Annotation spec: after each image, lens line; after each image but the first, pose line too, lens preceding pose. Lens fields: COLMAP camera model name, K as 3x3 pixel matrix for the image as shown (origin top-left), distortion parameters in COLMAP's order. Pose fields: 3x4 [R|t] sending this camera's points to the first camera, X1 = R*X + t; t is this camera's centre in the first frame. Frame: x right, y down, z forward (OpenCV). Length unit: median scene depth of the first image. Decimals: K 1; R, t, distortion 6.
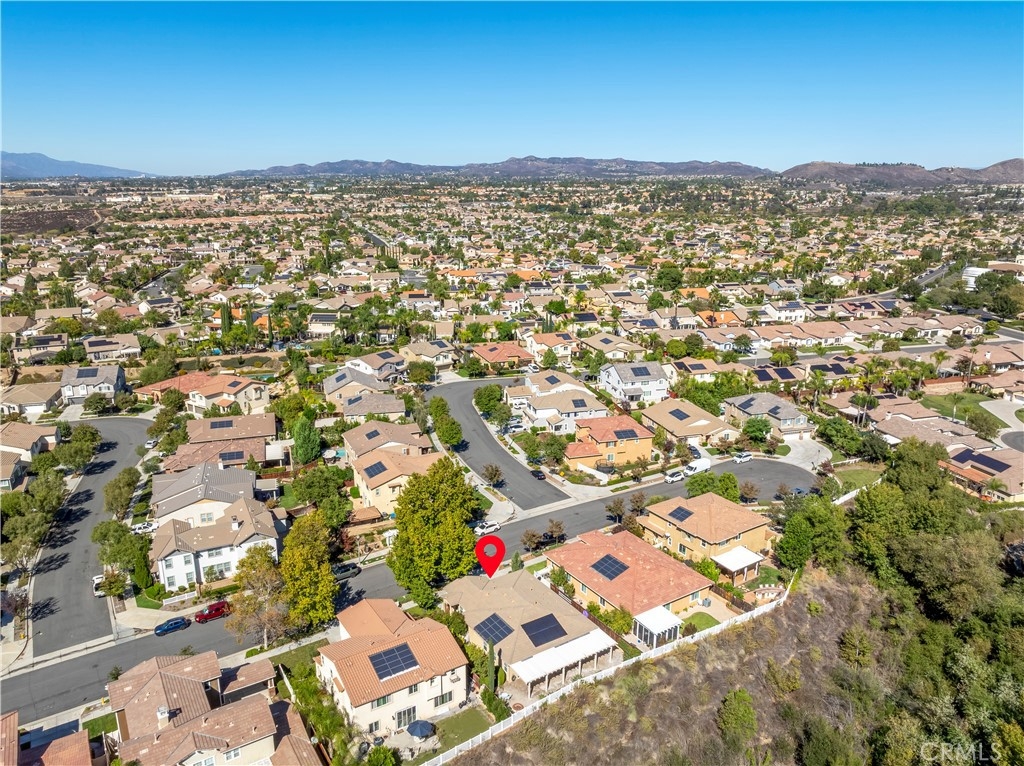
lens RADIAL K [[719.9, 0, 515.2], [0, 719.9, 383.6], [0, 0, 1]] dist [-0.025179, 0.011290]
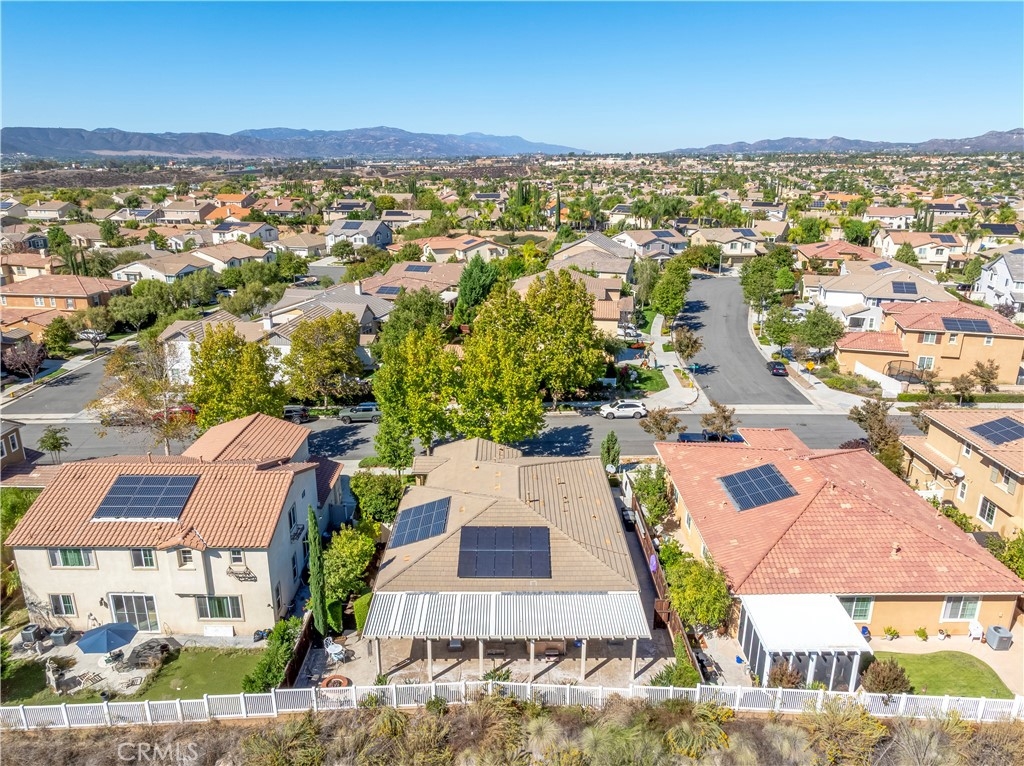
lens RADIAL K [[719.9, 0, 515.2], [0, 719.9, 383.6], [0, 0, 1]] dist [-0.025179, 0.011290]
pose [[0.841508, 0.159563, -0.516143, 0.136702], [-0.146803, 0.986977, 0.065775, 0.114489], [0.519917, 0.020422, 0.853973, 0.337728]]
